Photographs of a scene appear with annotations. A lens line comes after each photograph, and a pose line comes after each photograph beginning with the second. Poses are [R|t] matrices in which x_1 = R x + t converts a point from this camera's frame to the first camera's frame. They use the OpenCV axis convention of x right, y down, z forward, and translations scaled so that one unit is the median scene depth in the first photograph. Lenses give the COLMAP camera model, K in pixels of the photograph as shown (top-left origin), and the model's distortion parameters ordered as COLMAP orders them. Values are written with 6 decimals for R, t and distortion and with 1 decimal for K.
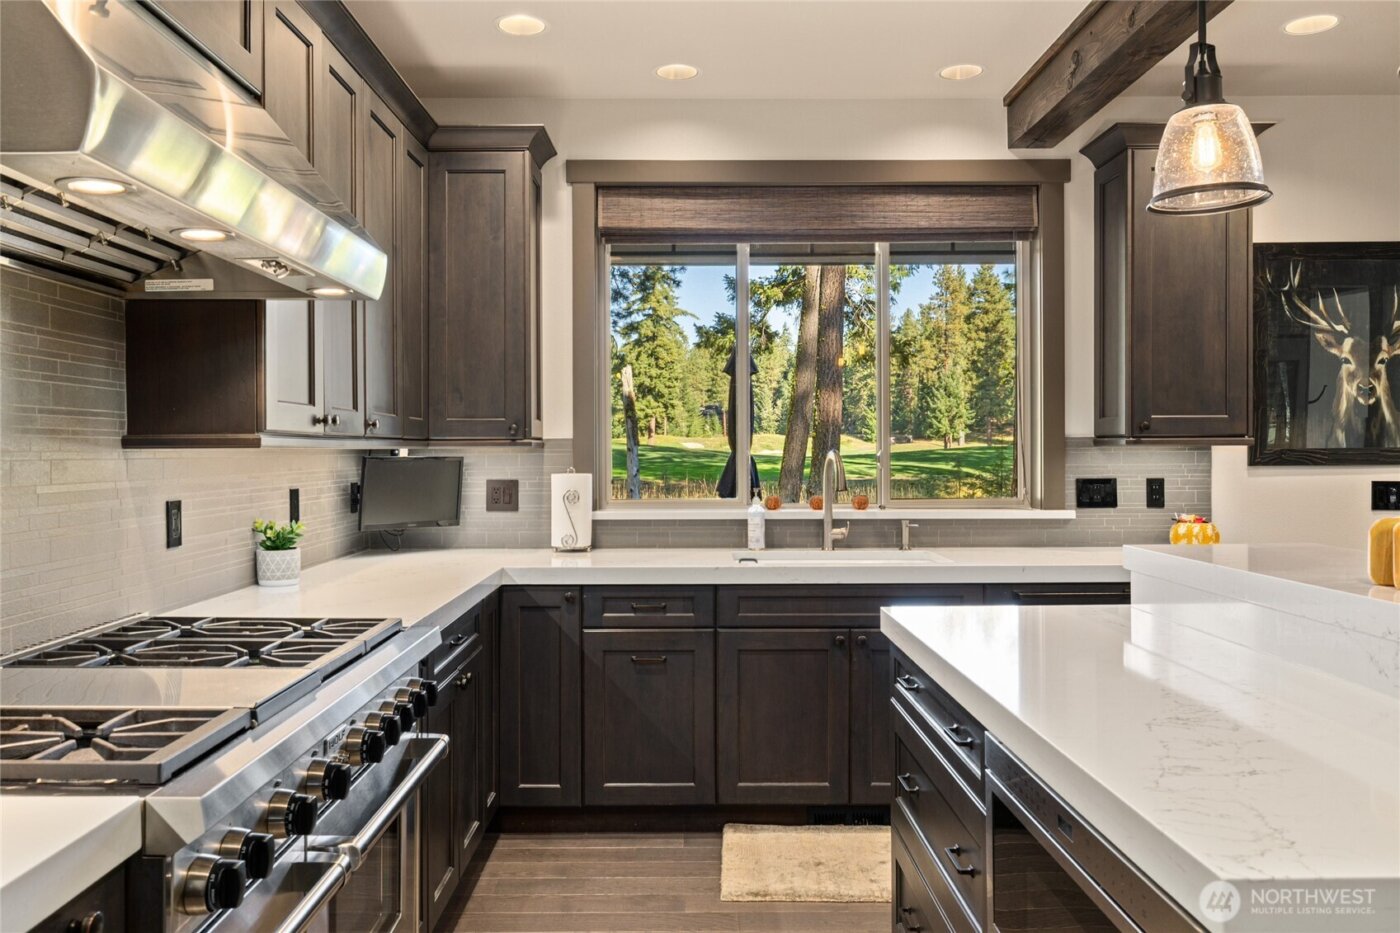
lens RADIAL K [[1086.7, 0, 700.0], [0, 1086.7, 466.5], [0, 0, 1]] dist [-0.002138, 0.000794]
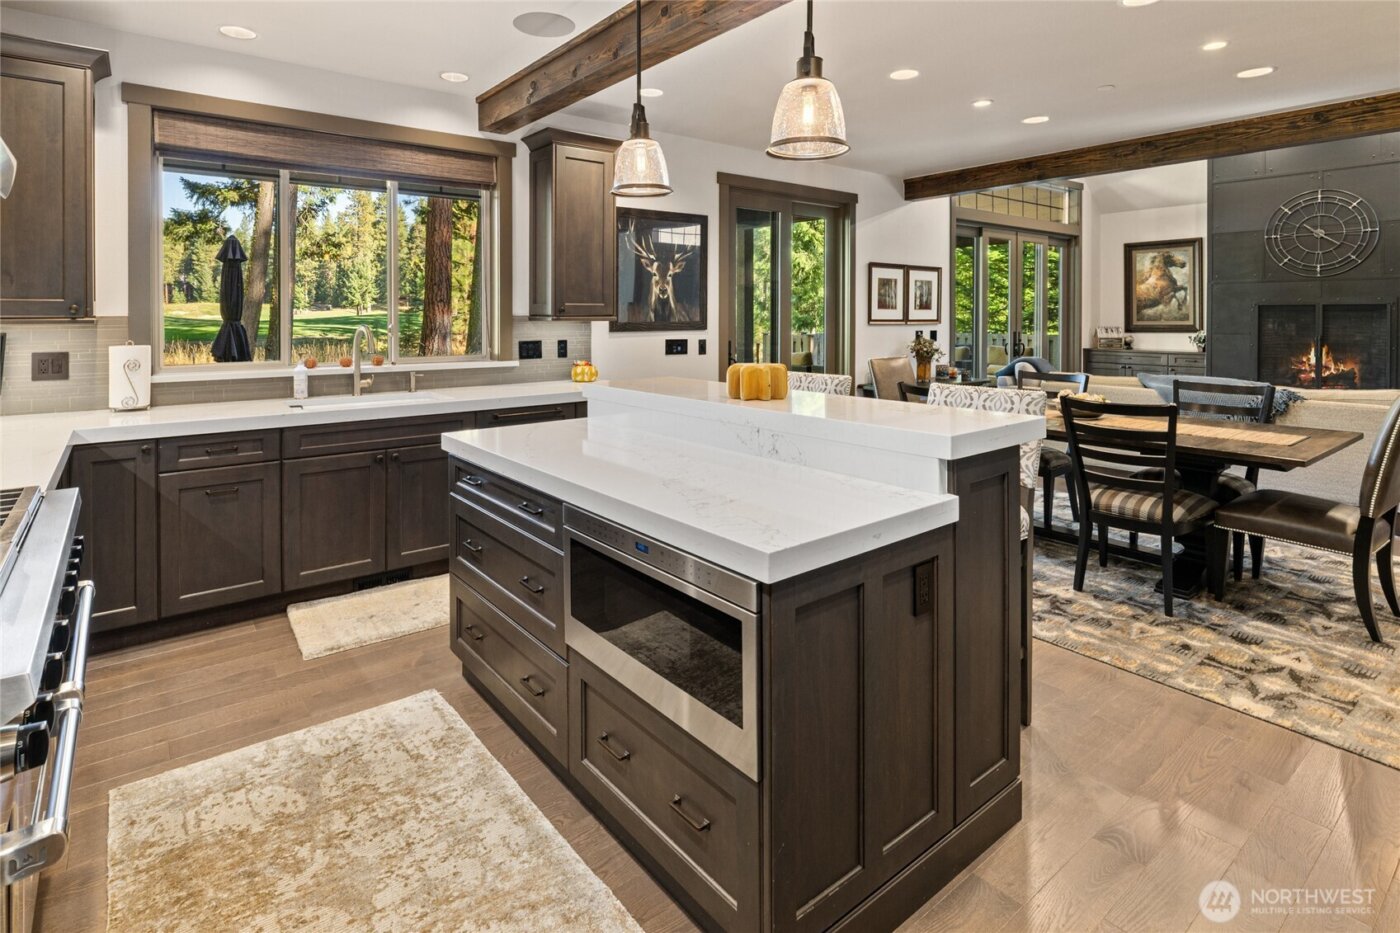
lens RADIAL K [[714.7, 0, 679.3], [0, 714.7, 331.0], [0, 0, 1]] dist [-0.002387, 0.000316]
pose [[0.794342, -0.010945, 0.607372, -0.113866], [0.006728, 0.999935, 0.009219, -0.012757], [-0.607433, -0.003237, 0.794364, 0.009081]]
